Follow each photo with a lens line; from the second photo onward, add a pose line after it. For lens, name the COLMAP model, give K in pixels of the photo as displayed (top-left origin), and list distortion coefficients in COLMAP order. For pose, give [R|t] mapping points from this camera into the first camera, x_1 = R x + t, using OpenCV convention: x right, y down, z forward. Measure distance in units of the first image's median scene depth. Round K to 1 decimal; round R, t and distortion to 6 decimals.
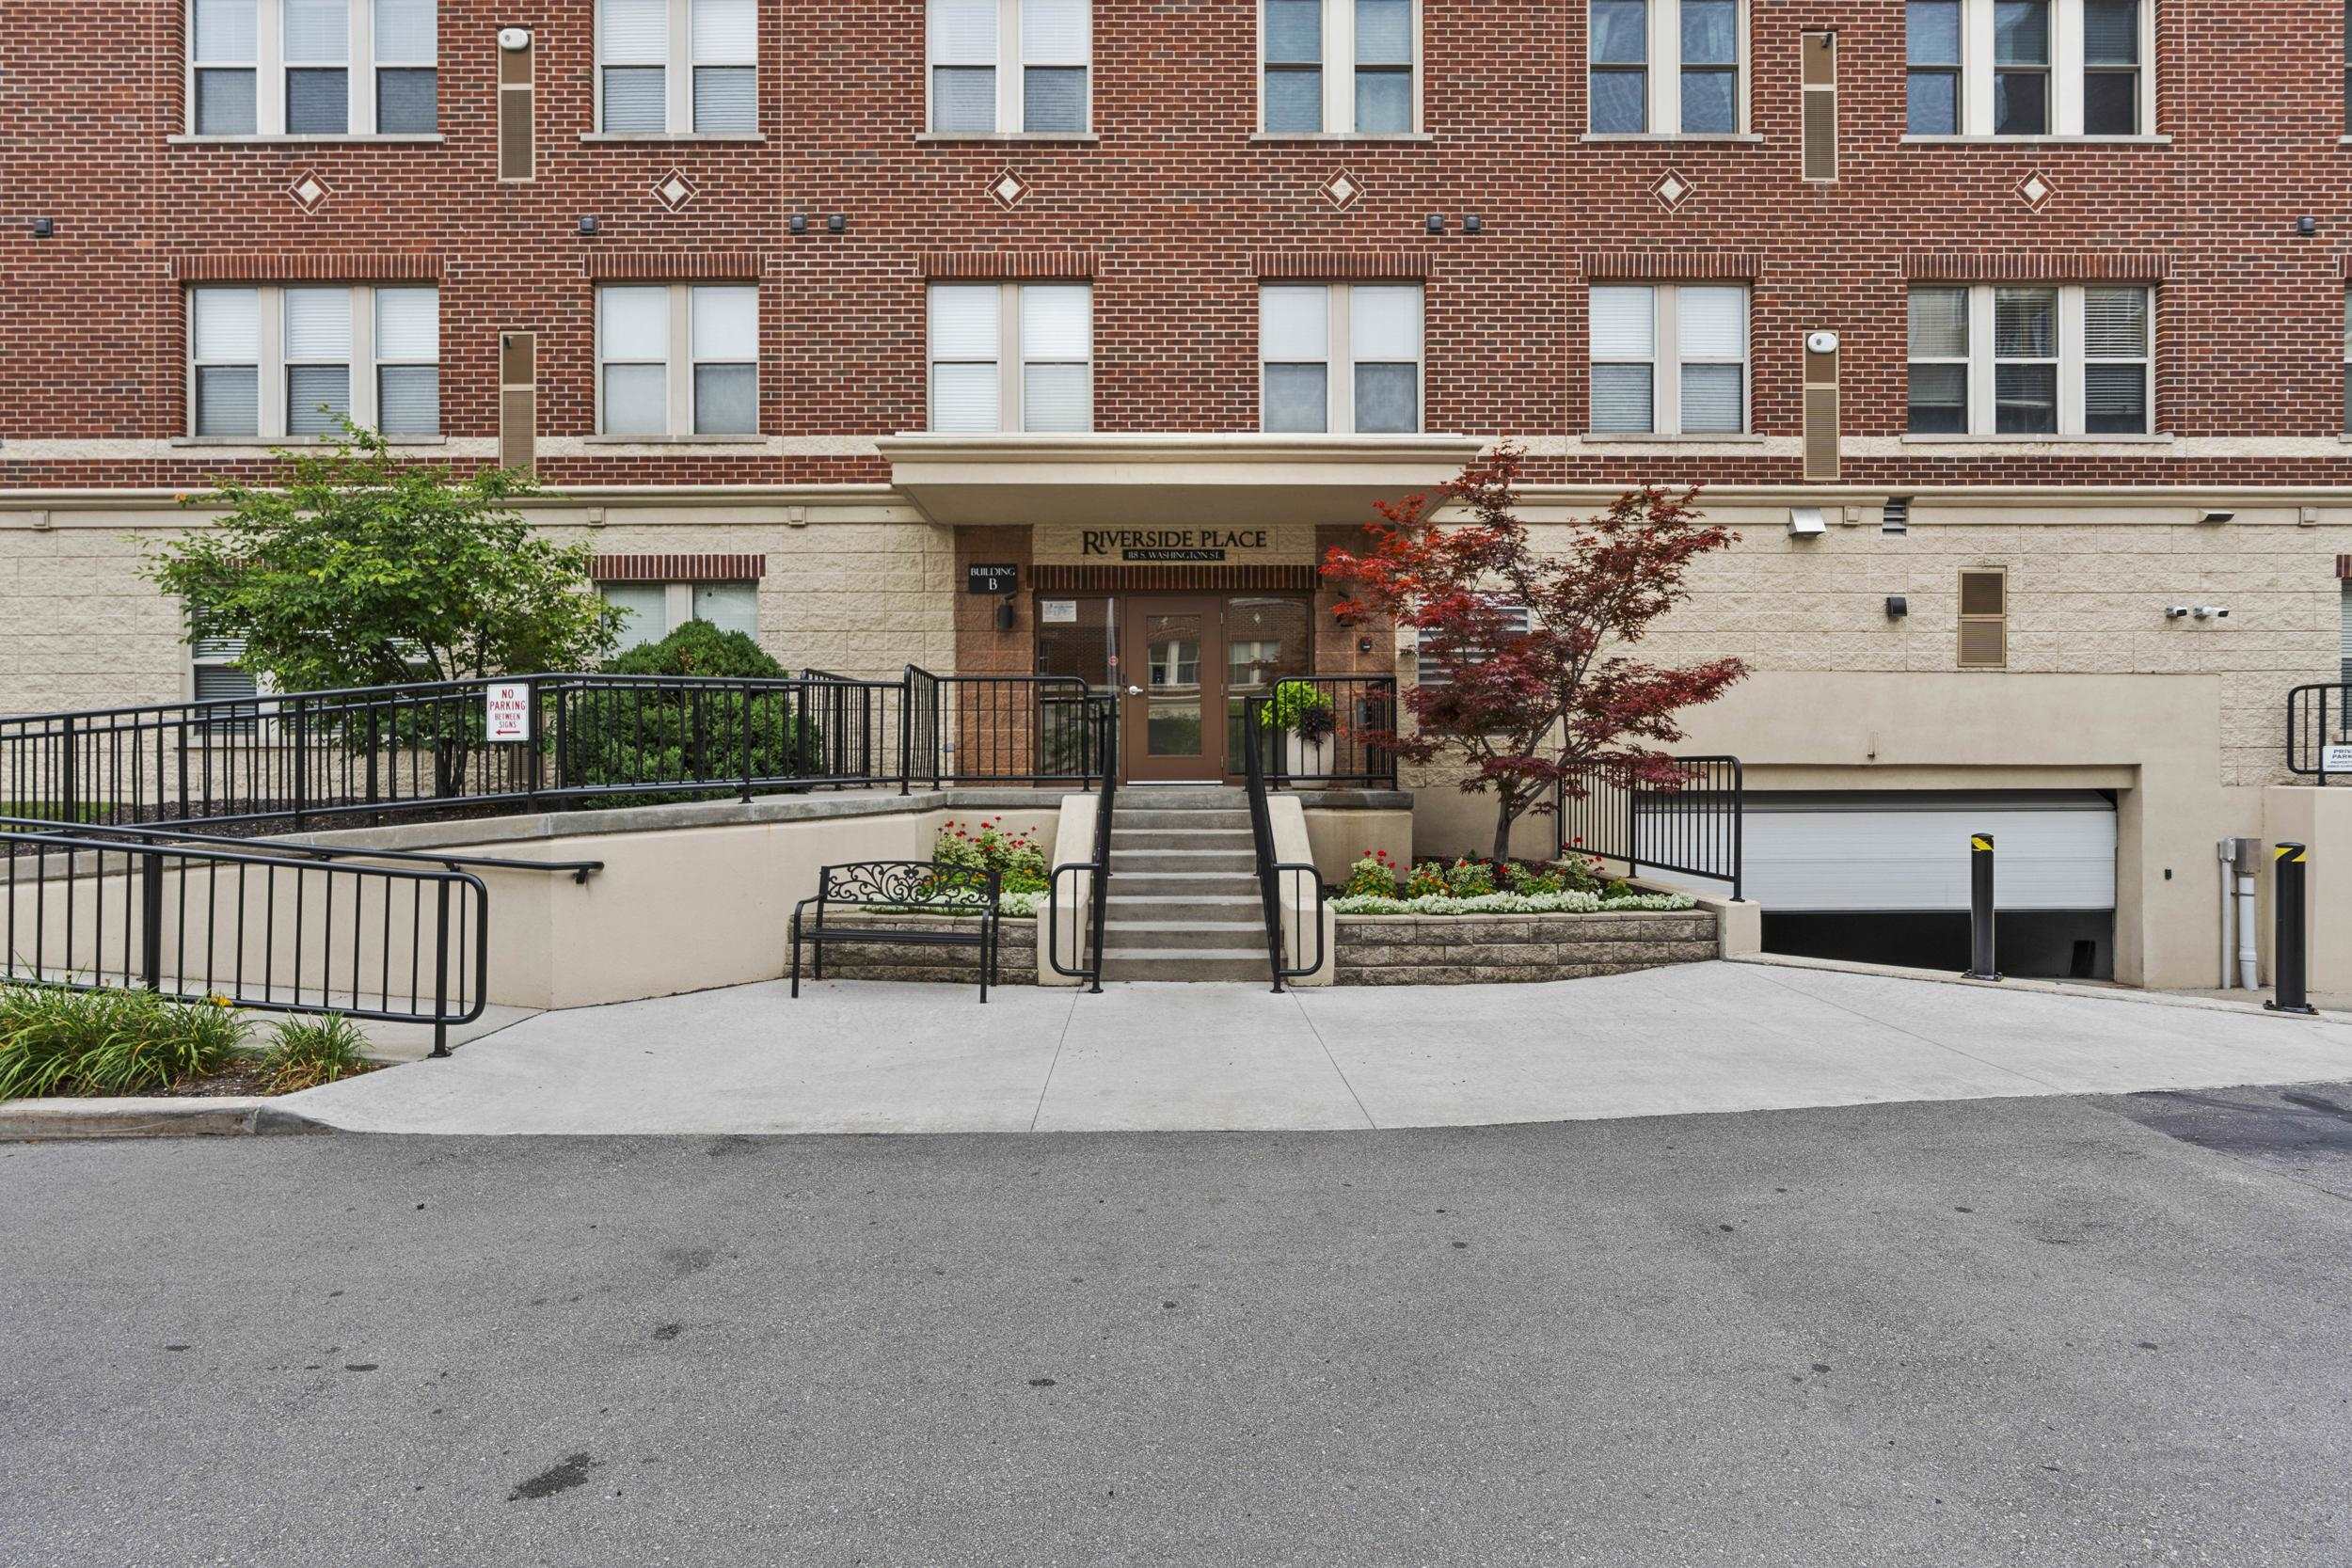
lens RADIAL K [[1070.5, 0, 1161.3], [0, 1070.5, 768.5], [0, 0, 1]] dist [-0.009710, 0.005648]
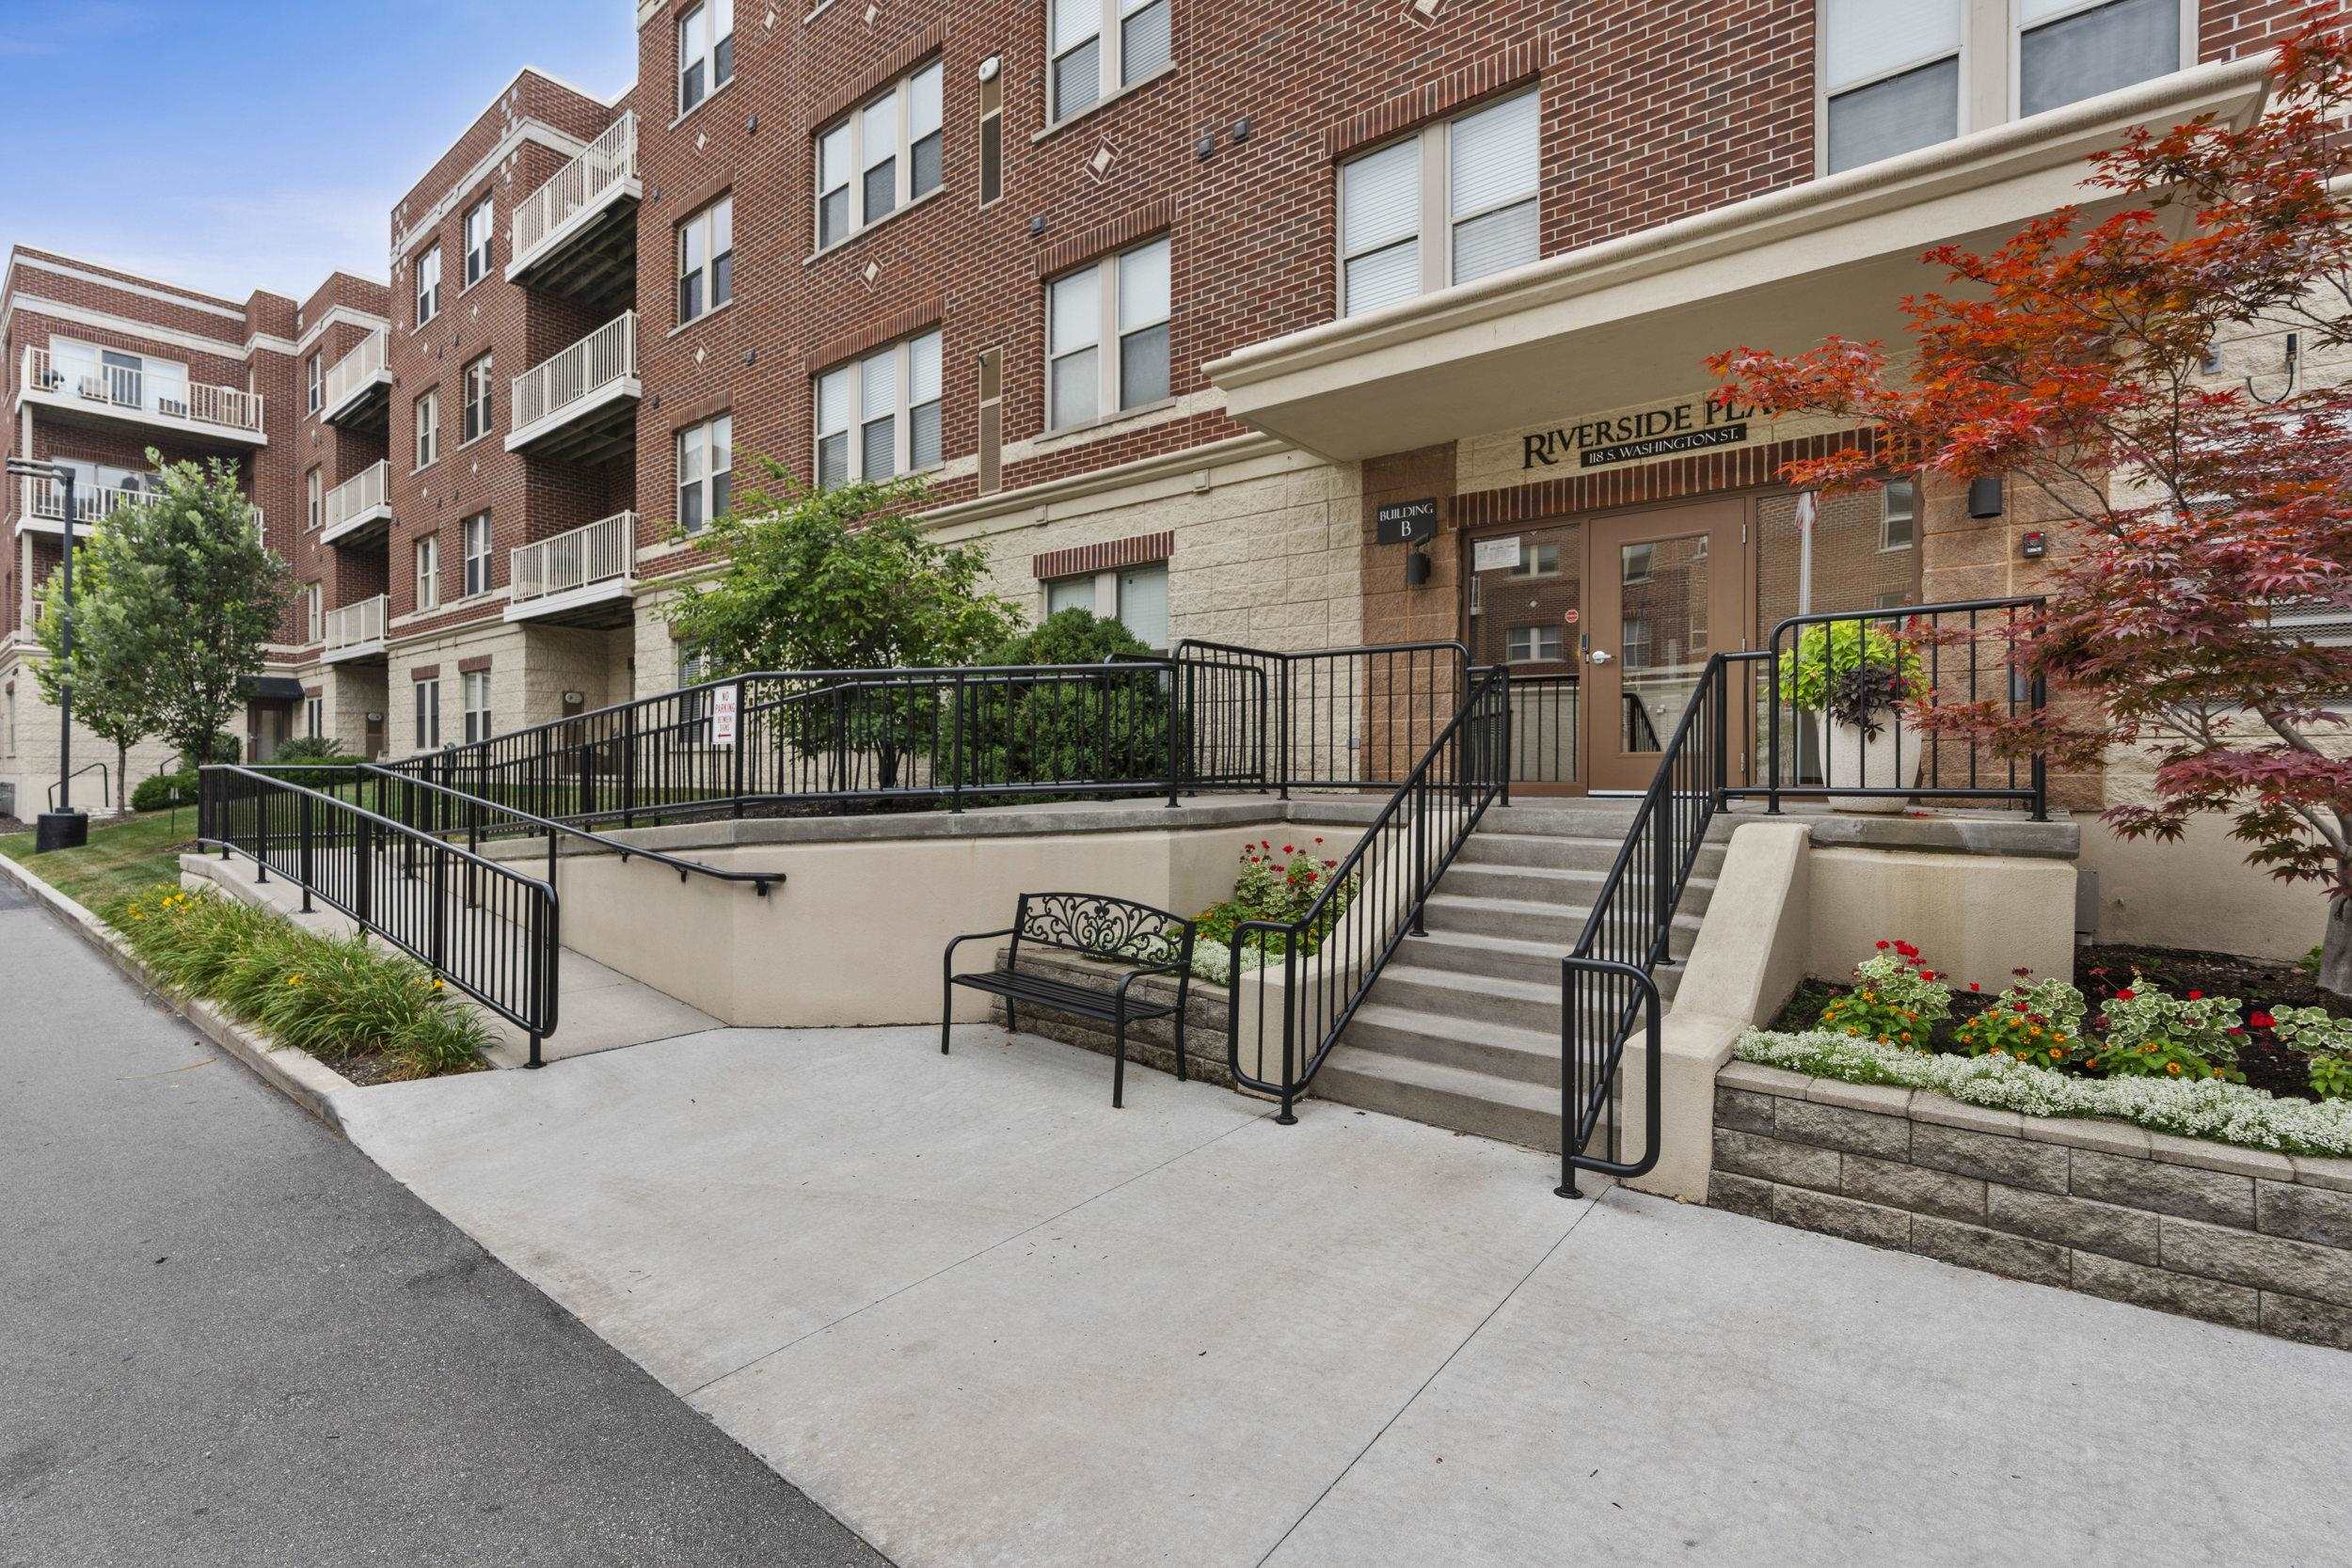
lens RADIAL K [[1070.5, 0, 1161.3], [0, 1070.5, 768.5], [0, 0, 1]] dist [-0.009710, 0.005648]
pose [[0.769621, 0.005629, -0.638476, 0.195831], [-0.001426, 0.999974, 0.007098, -0.006670], [0.638499, -0.004553, 0.769609, 0.302378]]
